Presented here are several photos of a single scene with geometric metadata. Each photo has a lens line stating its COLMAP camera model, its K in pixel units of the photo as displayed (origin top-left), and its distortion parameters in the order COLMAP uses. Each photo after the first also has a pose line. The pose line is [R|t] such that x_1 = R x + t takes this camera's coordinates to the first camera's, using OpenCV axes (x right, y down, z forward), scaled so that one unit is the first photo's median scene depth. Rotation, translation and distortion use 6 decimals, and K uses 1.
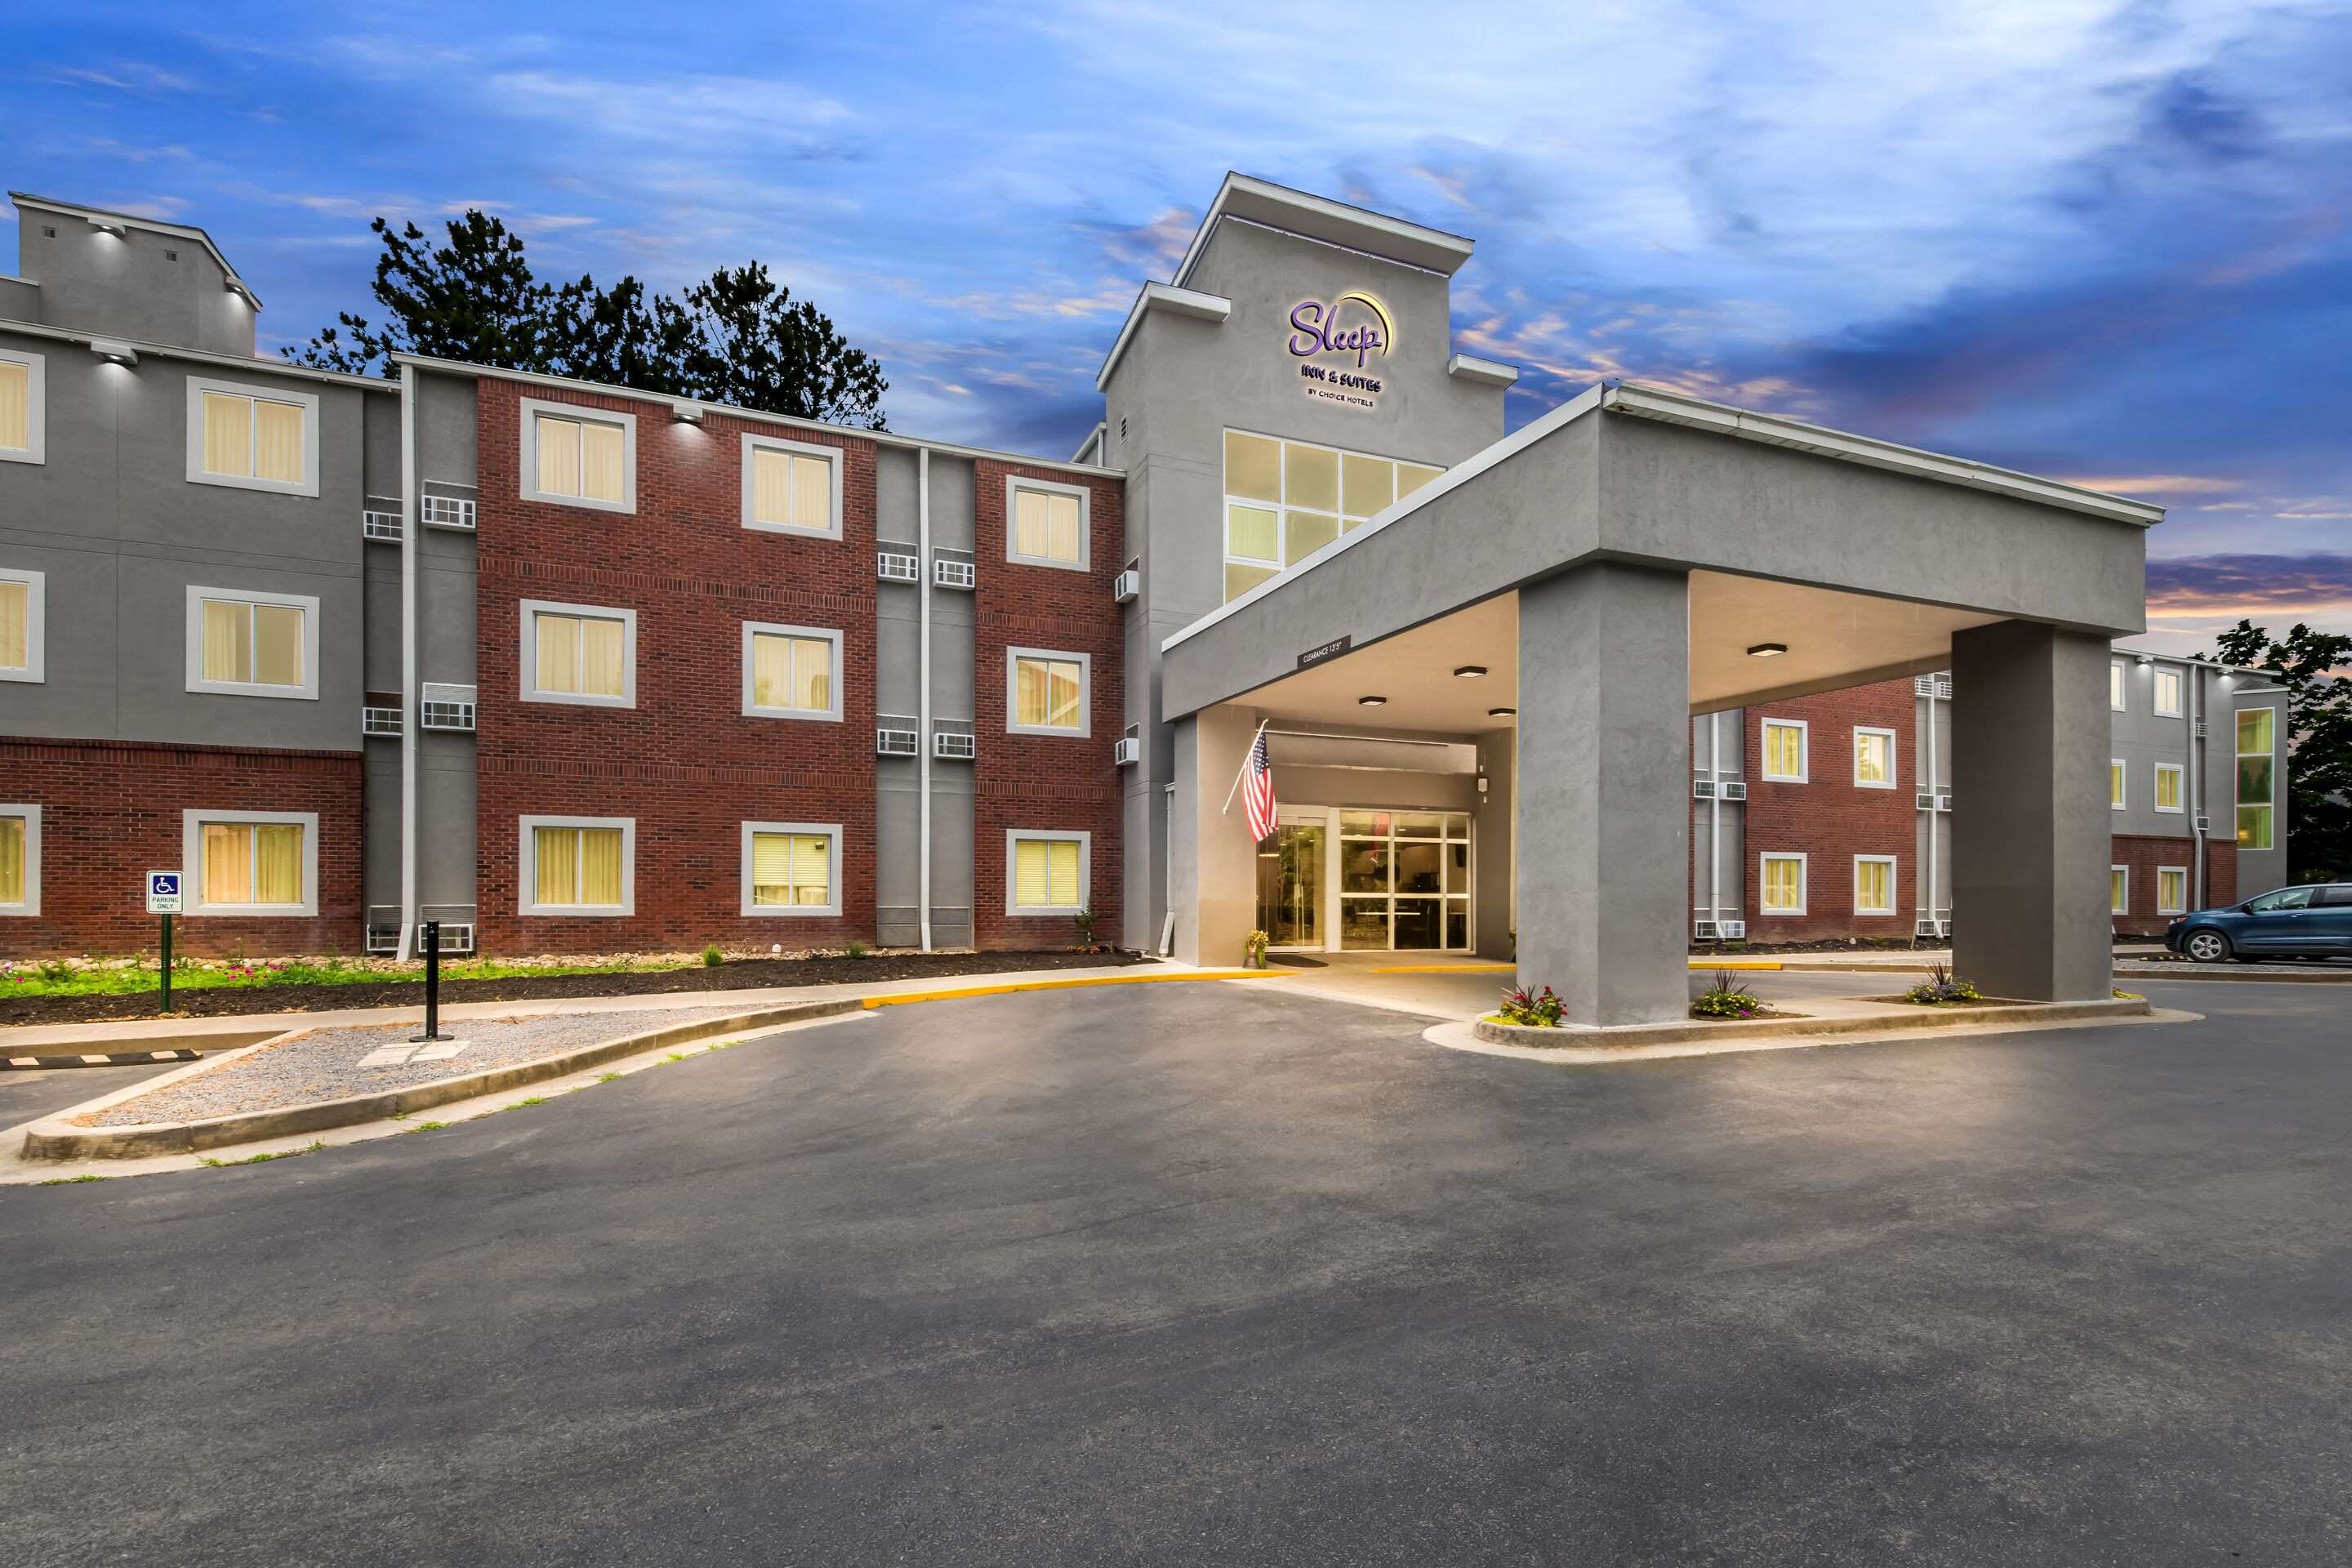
lens RADIAL K [[1169.2, 0, 1180.8], [0, 1169.2, 893.2], [0, 0, 1]] dist [0.001917, 0.000157]
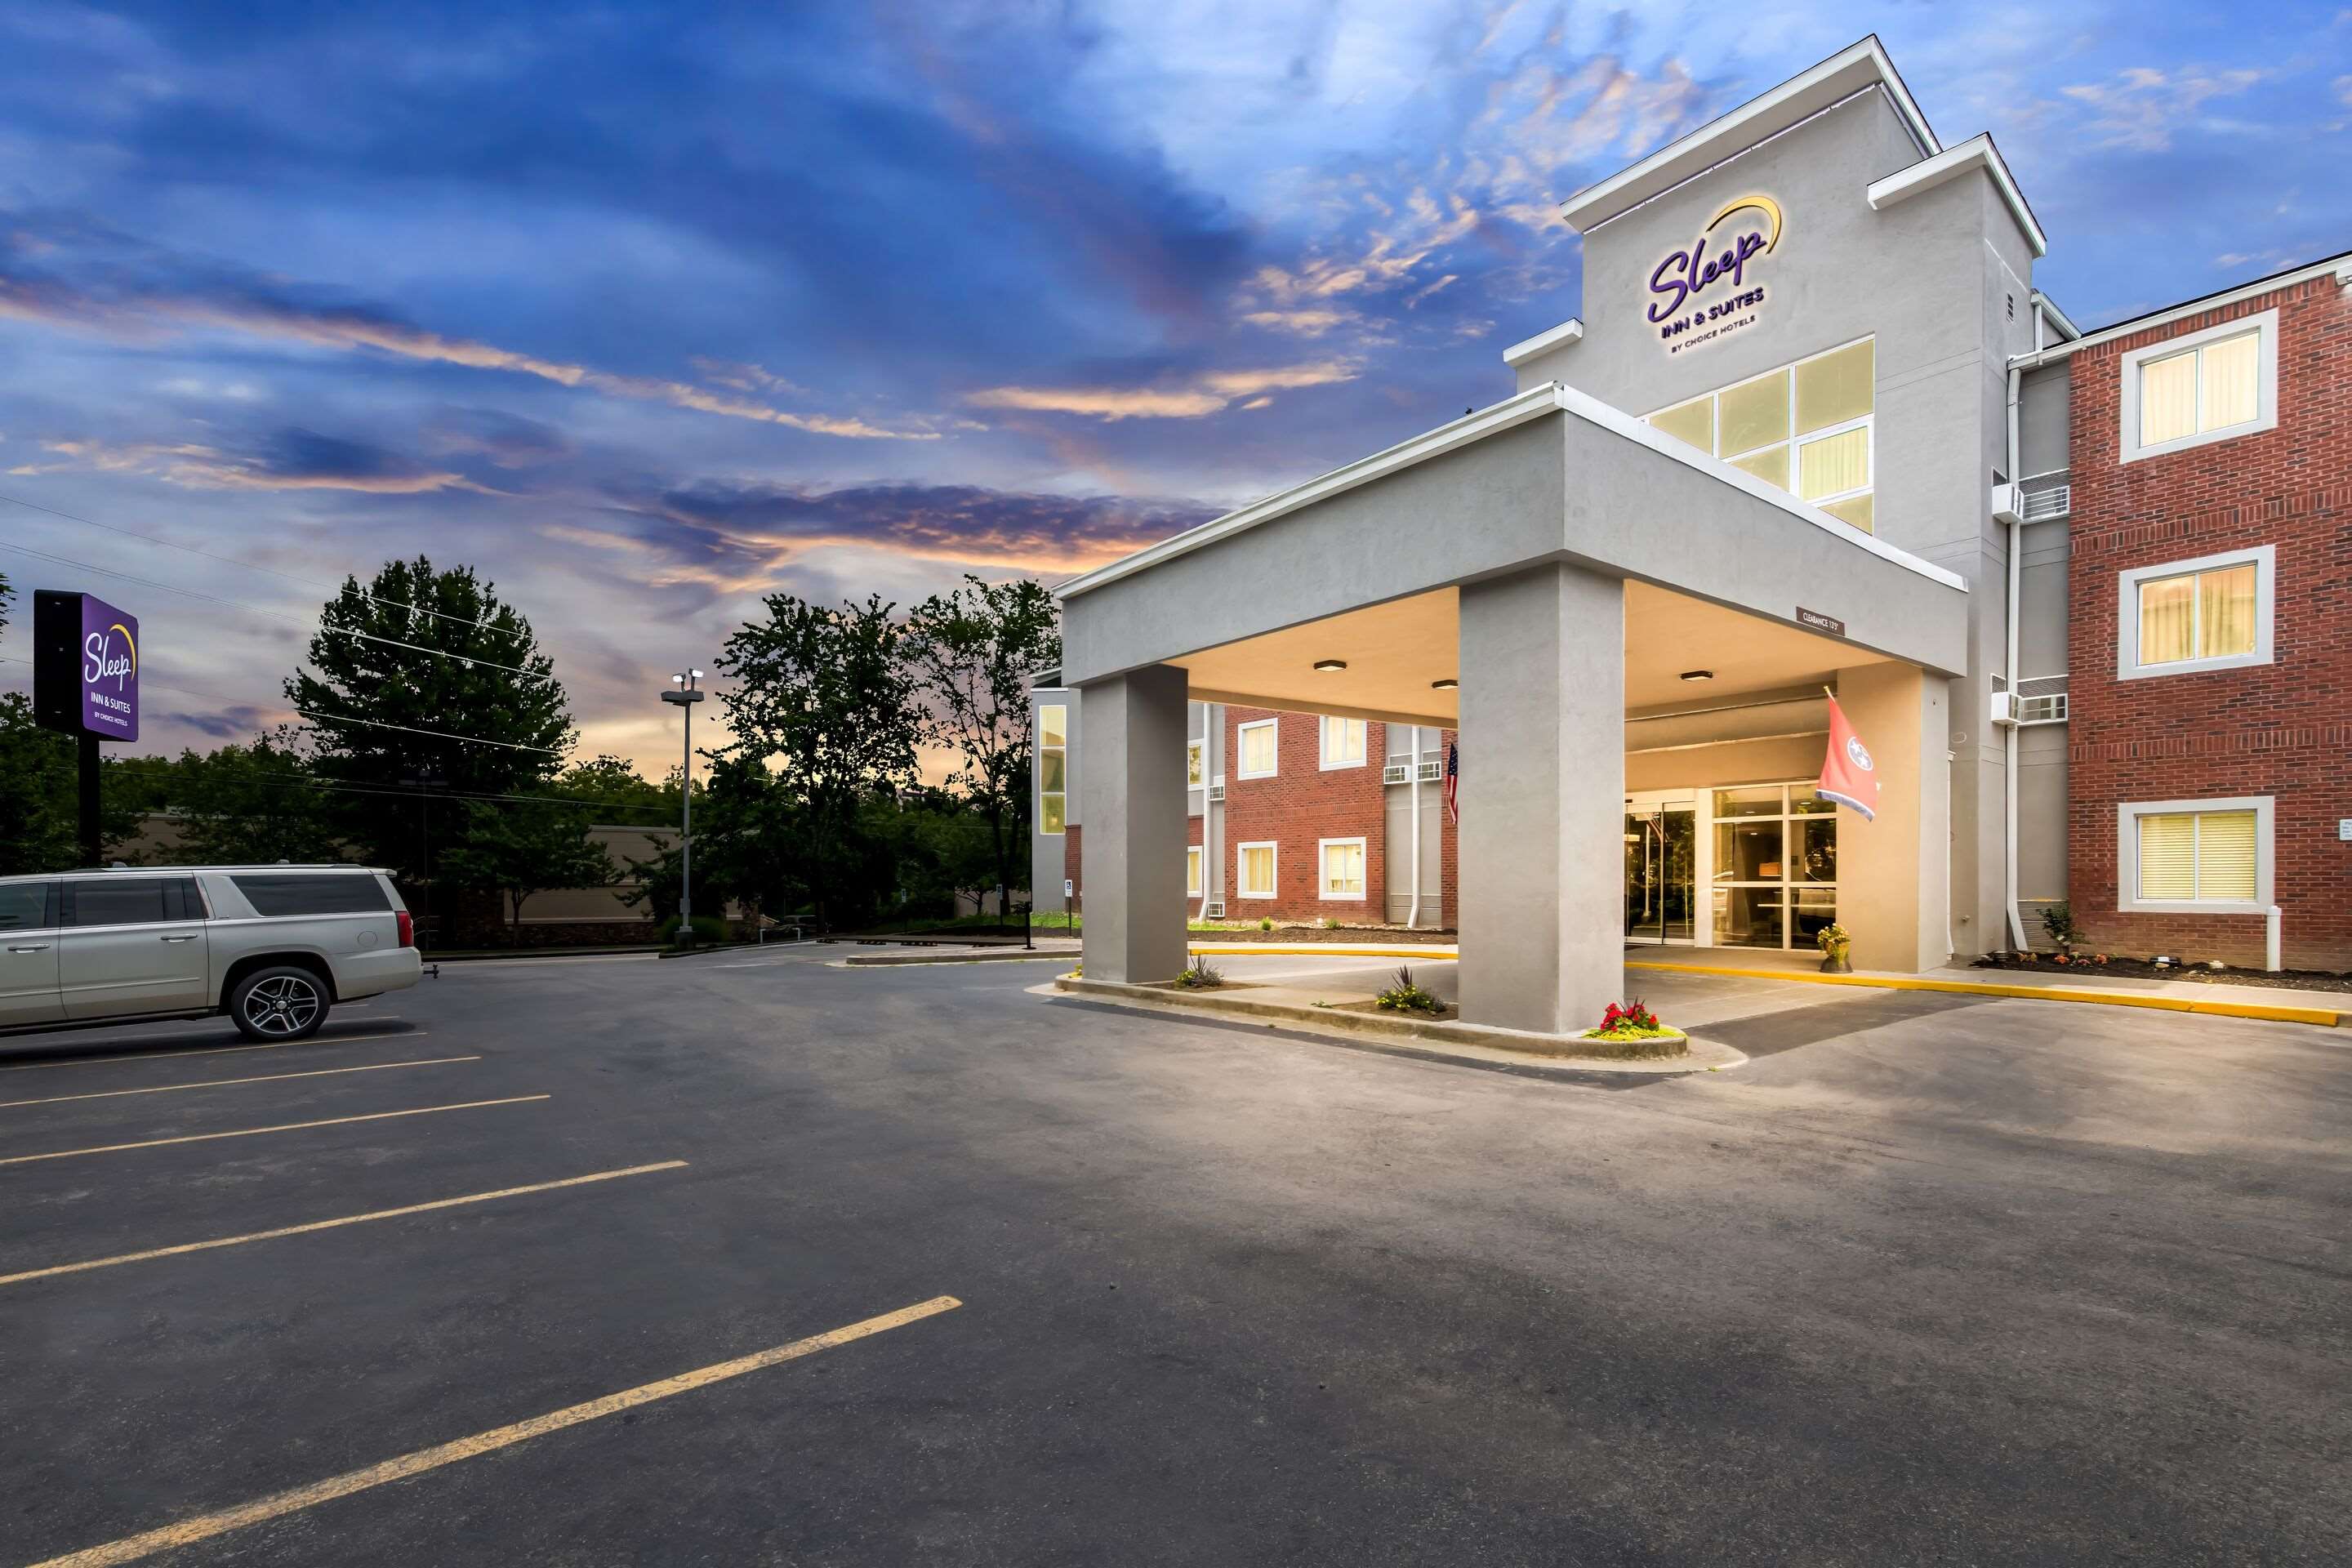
lens RADIAL K [[1110.7, 0, 1169.9], [0, 1110.7, 890.0], [0, 0, 1]] dist [-0.000463, 0.000031]
pose [[0.255121, -0.001883, -0.966907, 0.924421], [0.003657, 0.999993, -0.000983, 0.005993], [0.966902, -0.003285, 0.255126, 0.403419]]
